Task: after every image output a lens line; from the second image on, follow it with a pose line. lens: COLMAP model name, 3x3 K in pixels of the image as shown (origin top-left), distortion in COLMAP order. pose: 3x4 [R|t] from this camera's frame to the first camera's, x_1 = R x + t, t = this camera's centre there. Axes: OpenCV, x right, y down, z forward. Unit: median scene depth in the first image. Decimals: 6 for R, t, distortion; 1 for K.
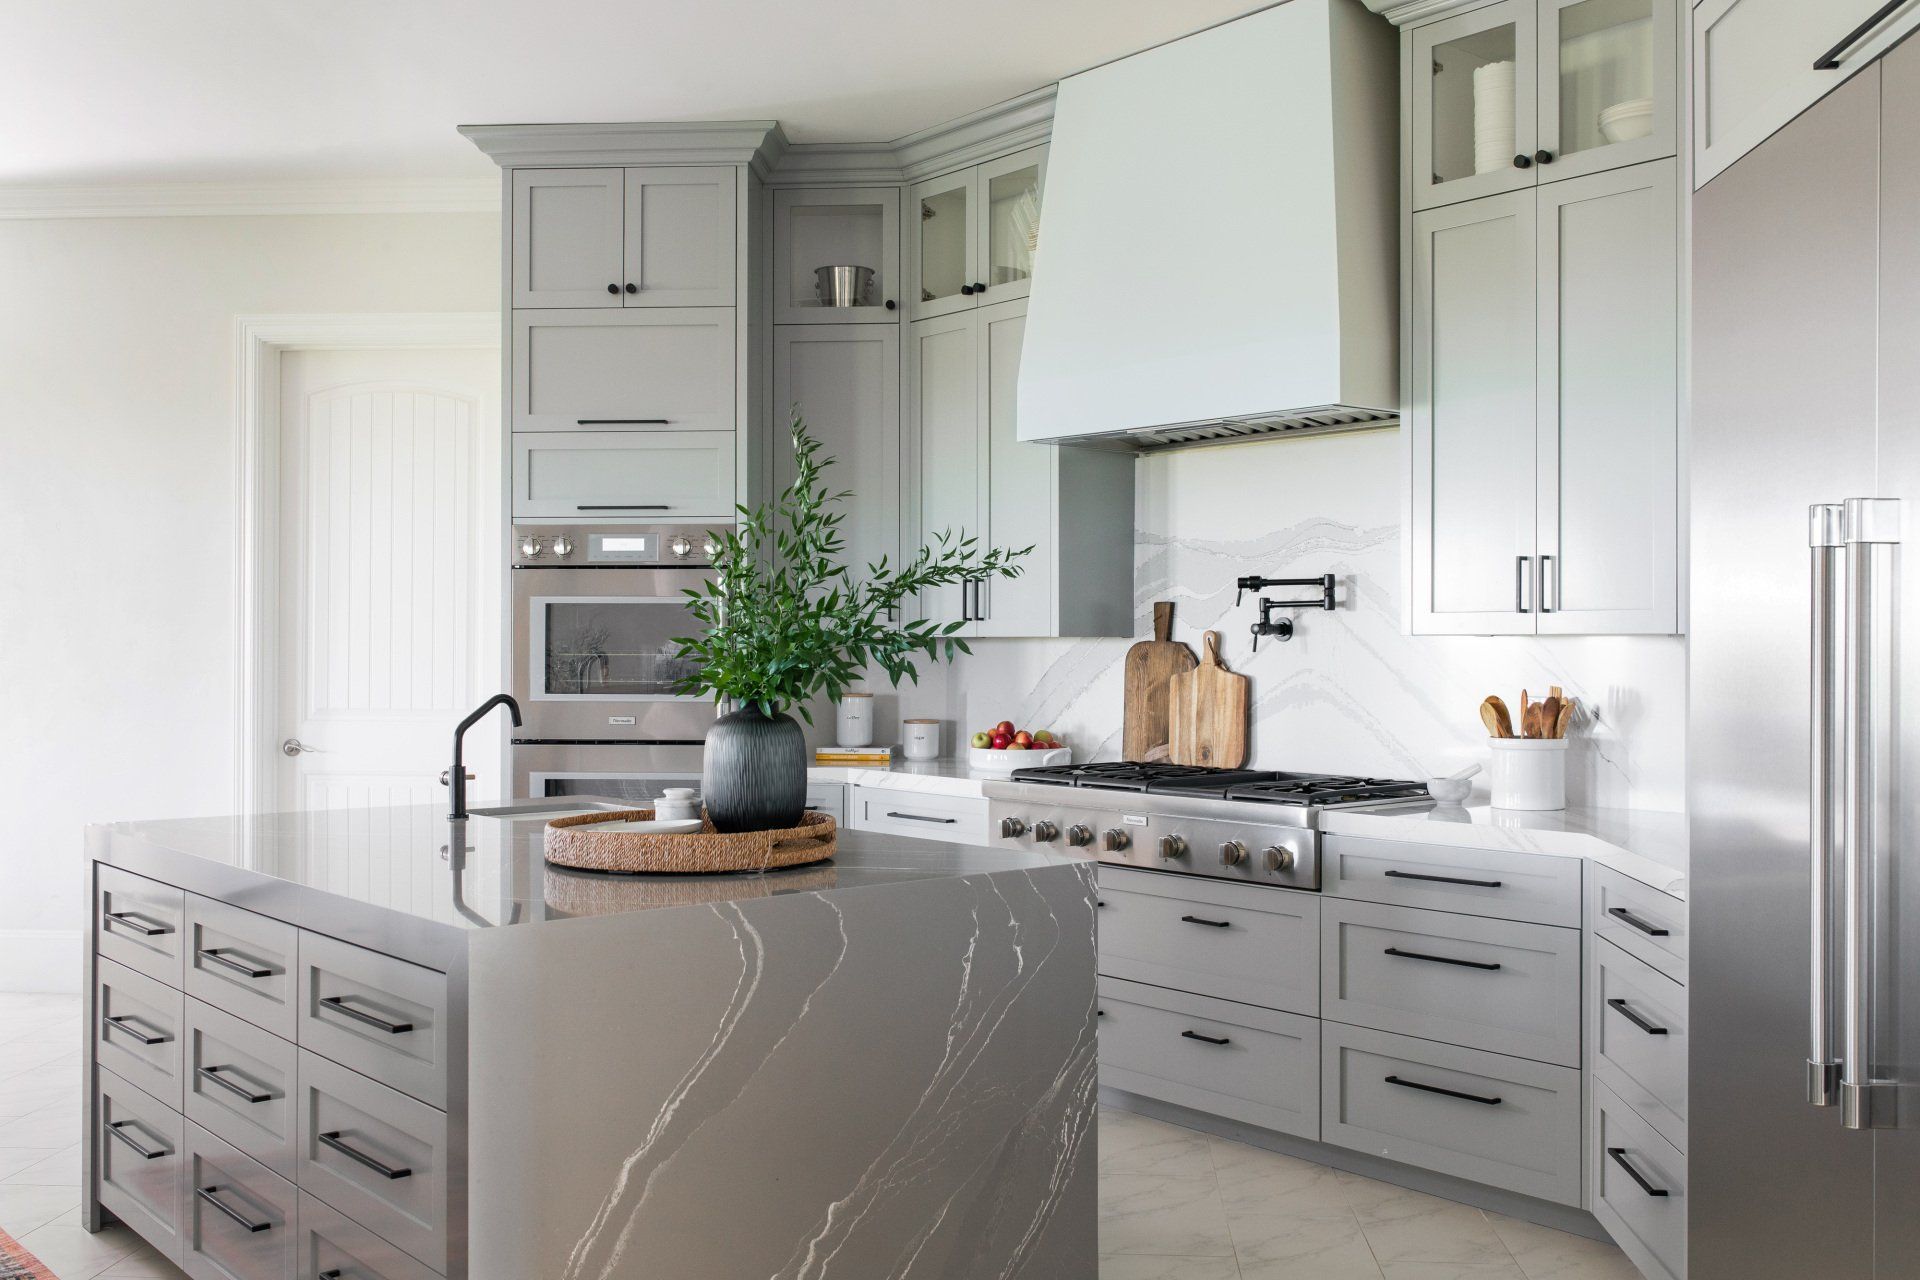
lens RADIAL K [[1812.5, 0, 959.6], [0, 1812.5, 641.1], [0, 0, 1]] dist [-0.006048, 0.000000]
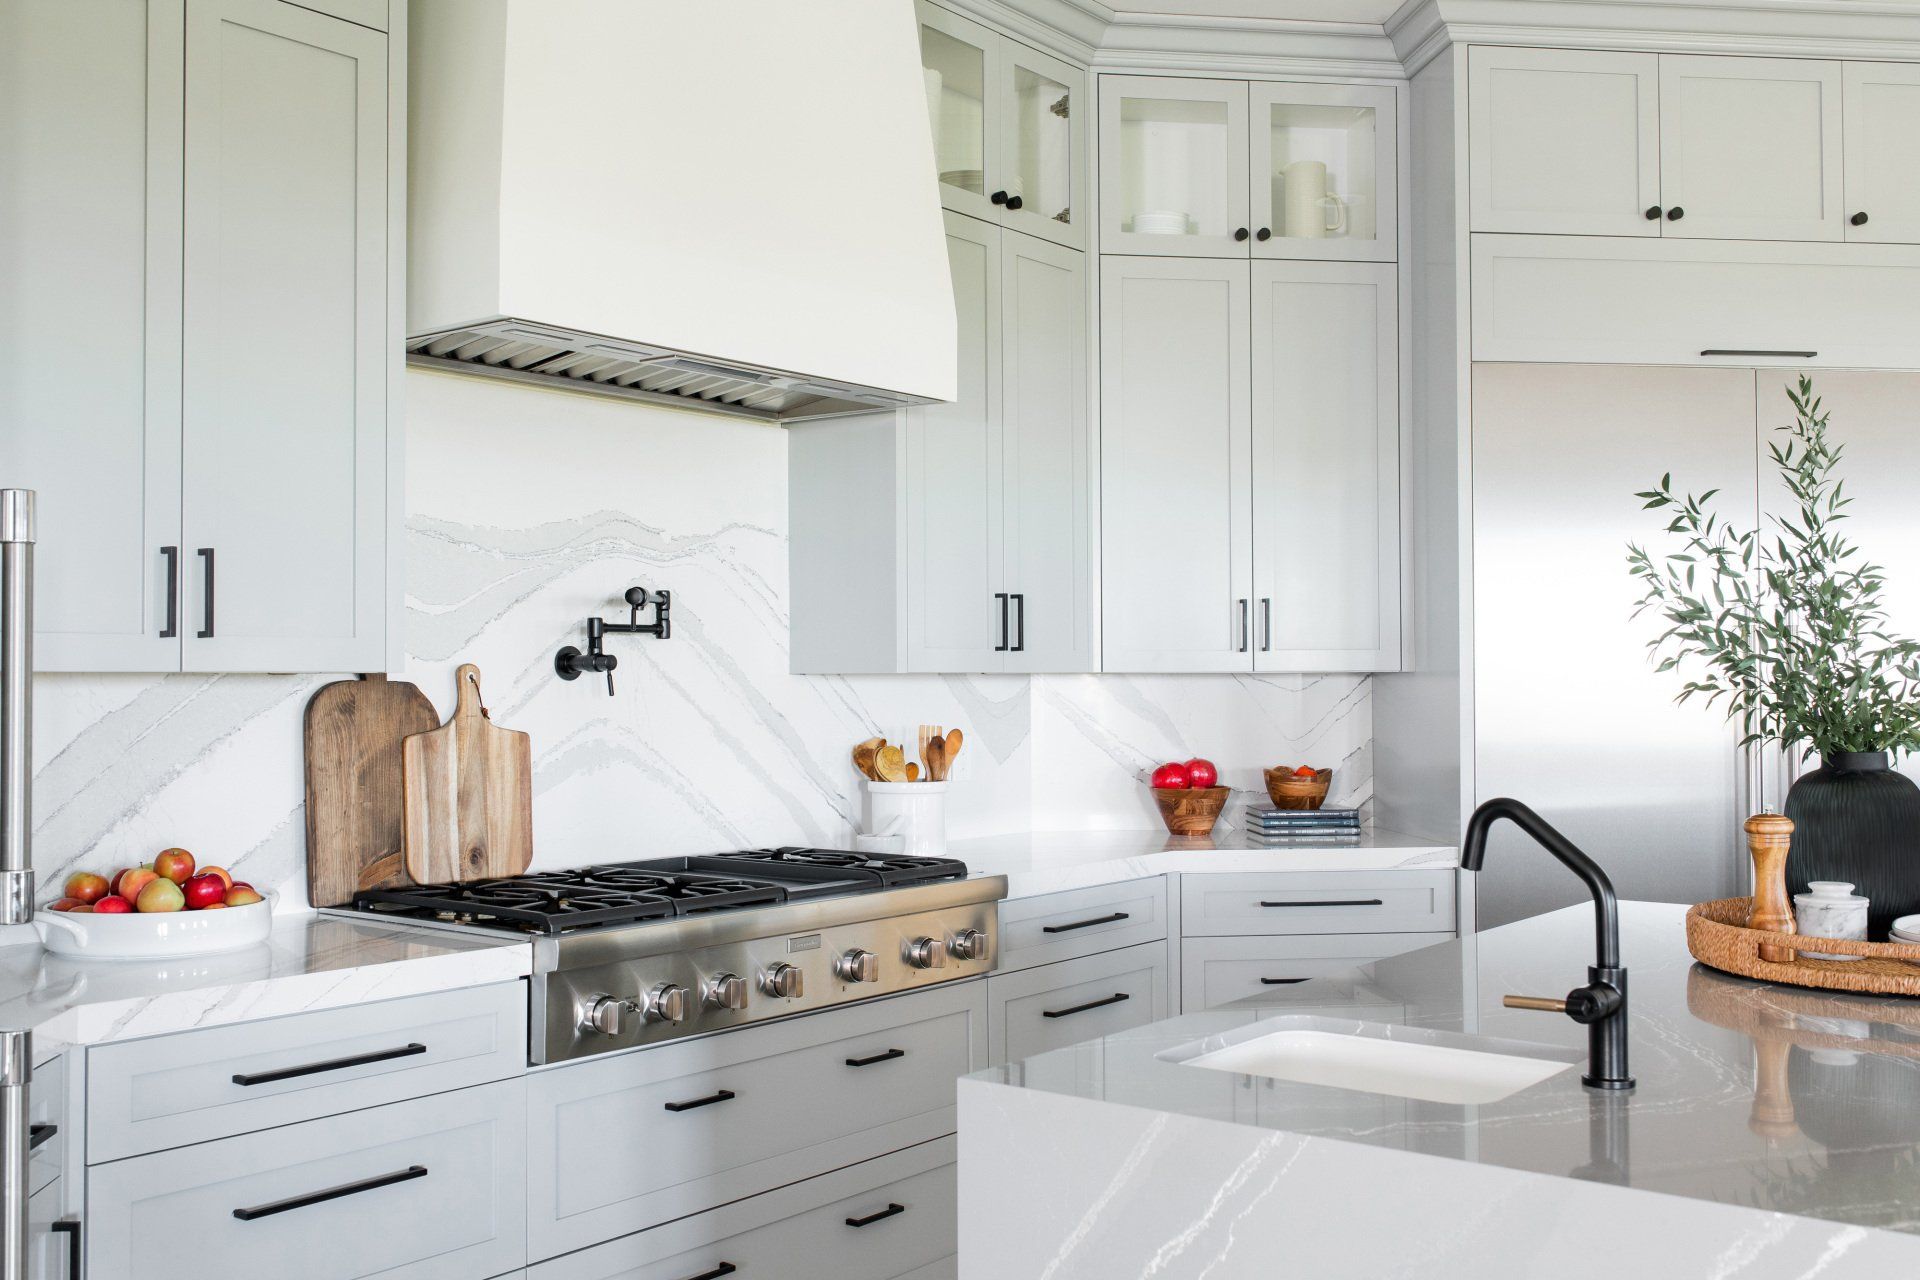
lens RADIAL K [[1812.5, 0, 967.7], [0, 1812.5, 642.4], [0, 0, 1]] dist [-0.006048, 0.000000]
pose [[-0.198890, 0.020437, 0.979809, -0.520081], [0.001731, 0.999788, -0.020502, 0.000094], [-0.980020, -0.002381, -0.198883, 0.959487]]
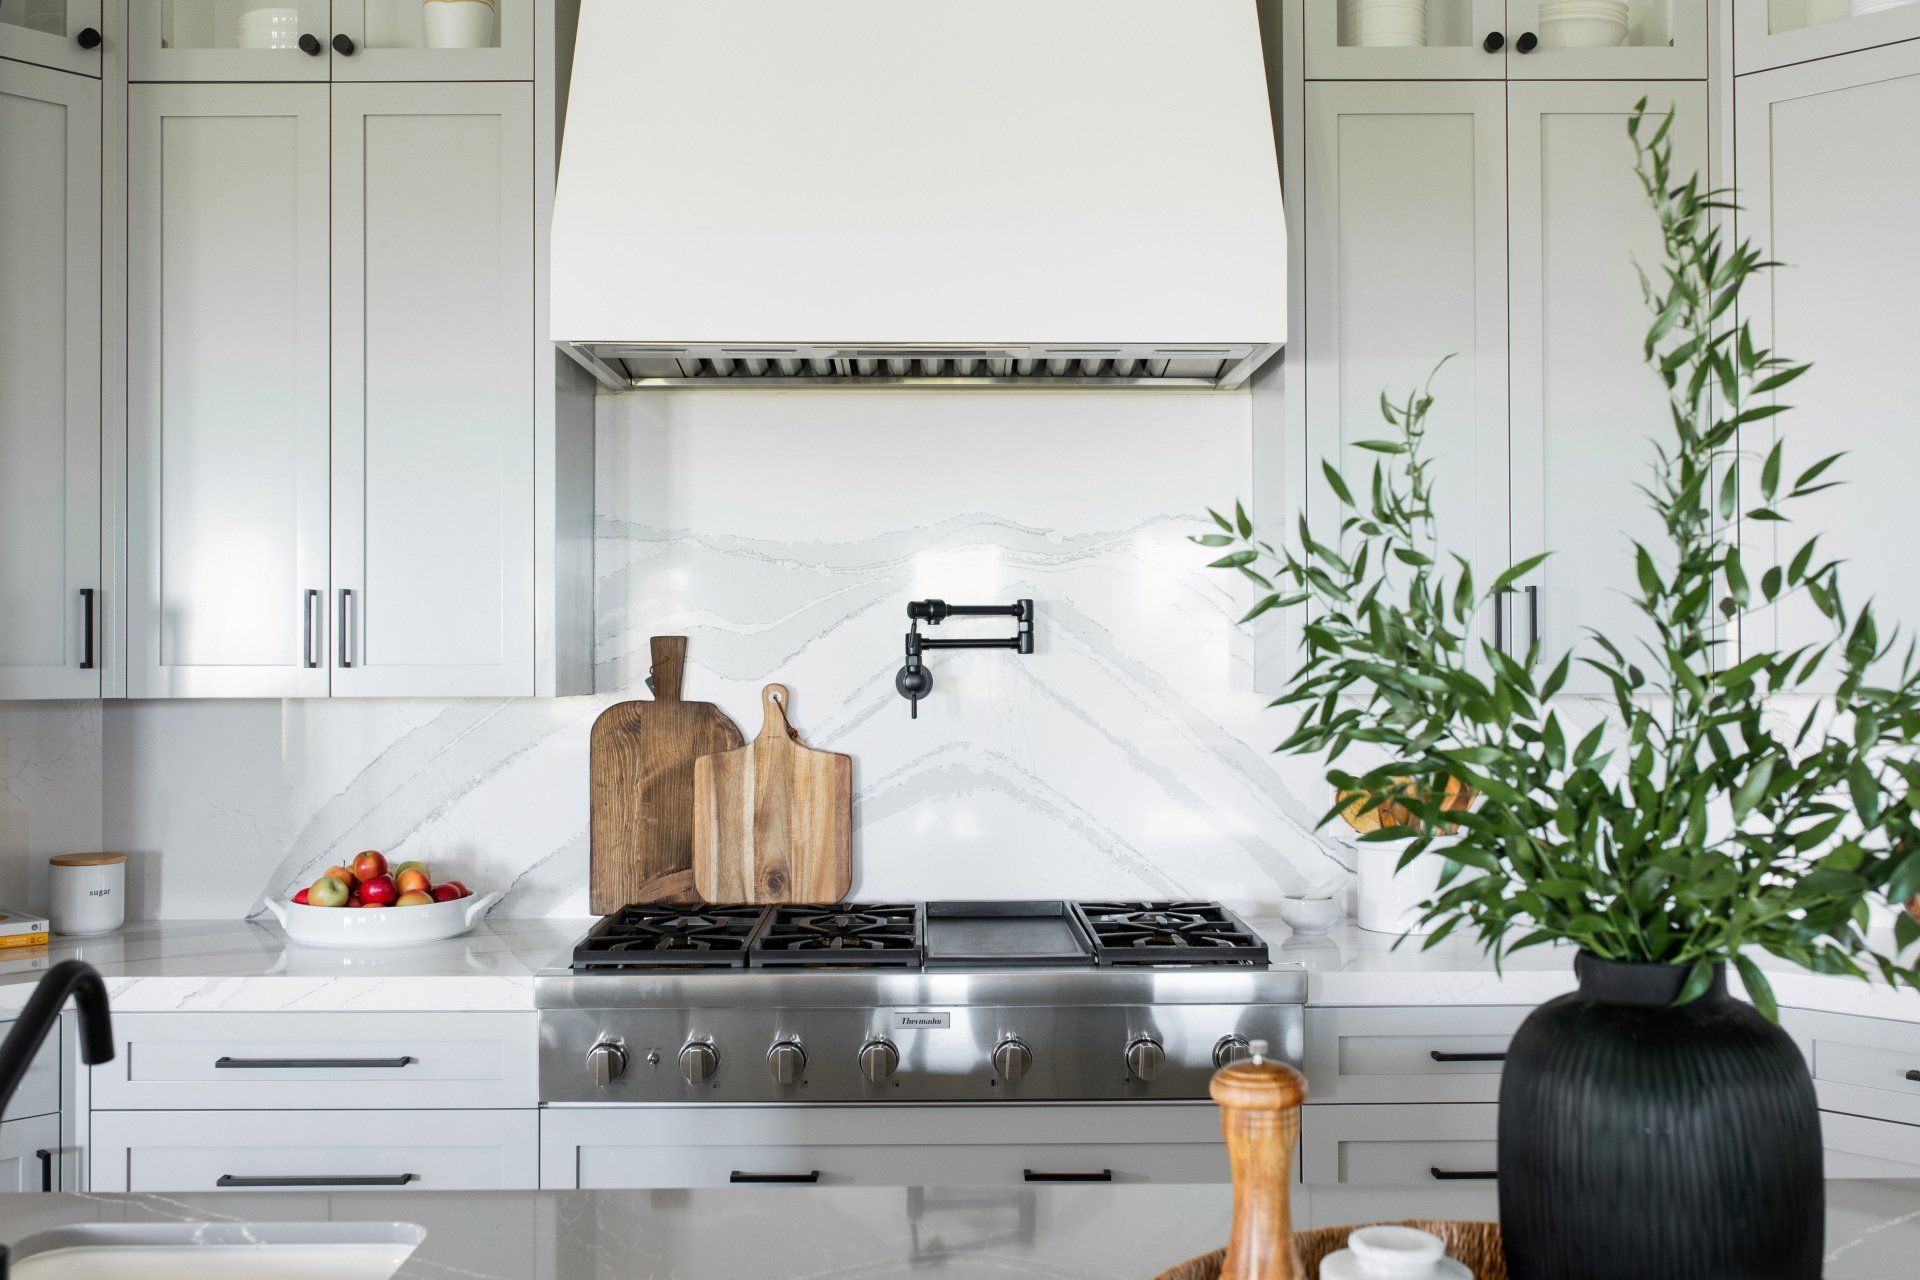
lens RADIAL K [[1812.5, 0, 959.0], [0, 1812.5, 638.9], [0, 0, 1]] dist [-0.006048, 0.000000]
pose [[0.634563, 0.005105, 0.772854, -0.305272], [0.002367, 0.999961, -0.008549, -0.015722], [-0.772868, 0.007254, 0.634526, 0.557722]]
